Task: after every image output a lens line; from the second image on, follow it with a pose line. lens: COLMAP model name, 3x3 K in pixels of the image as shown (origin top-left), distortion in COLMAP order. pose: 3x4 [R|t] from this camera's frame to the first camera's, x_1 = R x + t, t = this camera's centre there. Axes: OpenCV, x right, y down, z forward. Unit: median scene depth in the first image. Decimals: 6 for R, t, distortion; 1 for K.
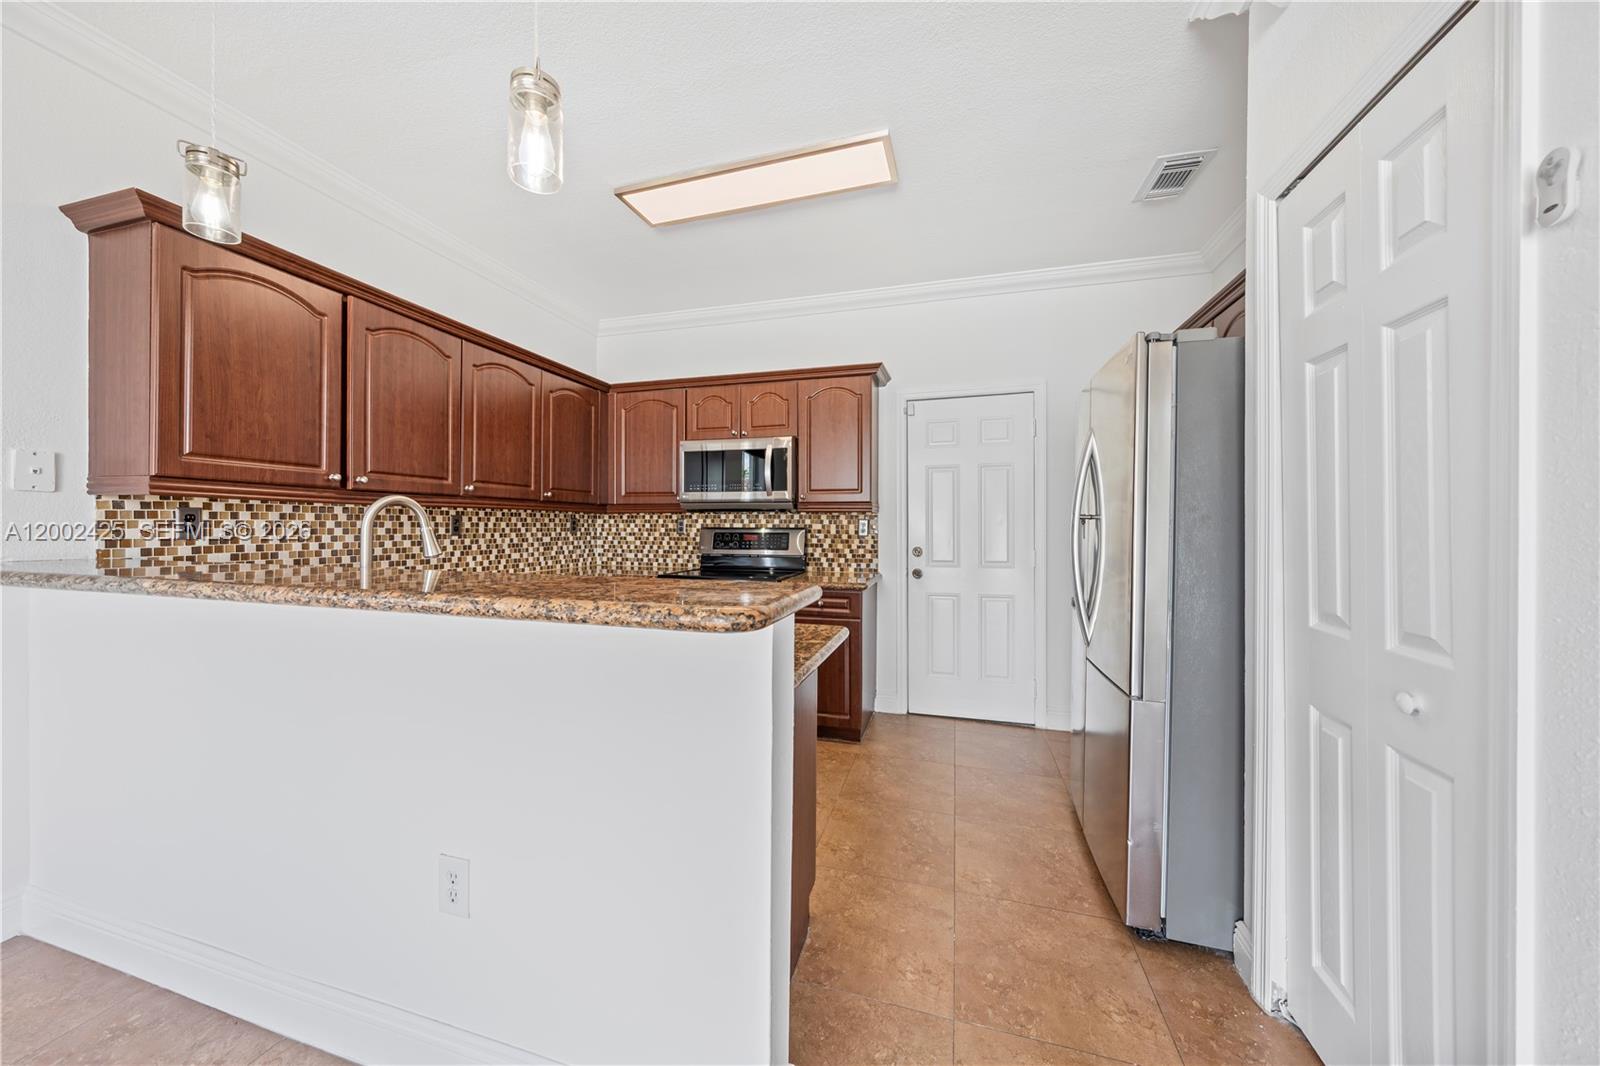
lens RADIAL K [[546.3, 0, 799.4], [0, 546.3, 534.0], [0, 0, 1]] dist [-0.001368, -0.000332]
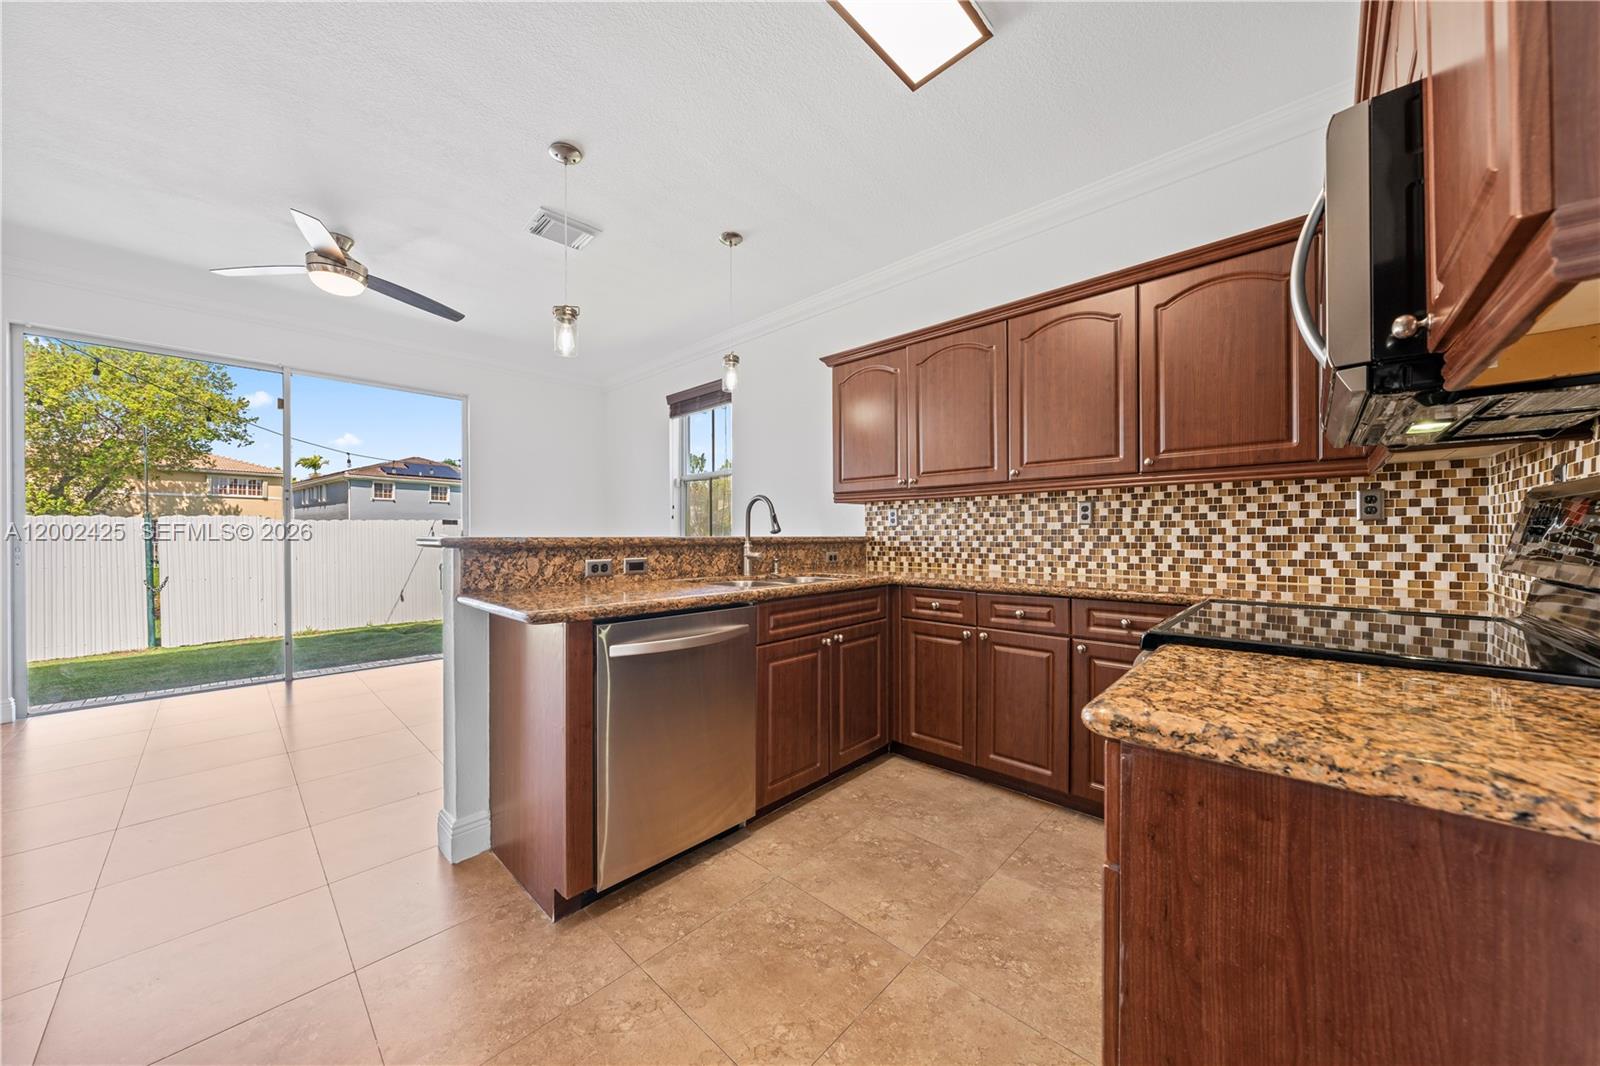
lens RADIAL K [[546.3, 0, 808.4], [0, 546.3, 522.2], [0, 0, 1]] dist [-0.001368, -0.000332]
pose [[-0.437980, -0.009052, -0.898939, 0.325269], [-0.000366, 0.999951, -0.009891, 0.007458], [0.898984, -0.004003, -0.437962, 0.909446]]
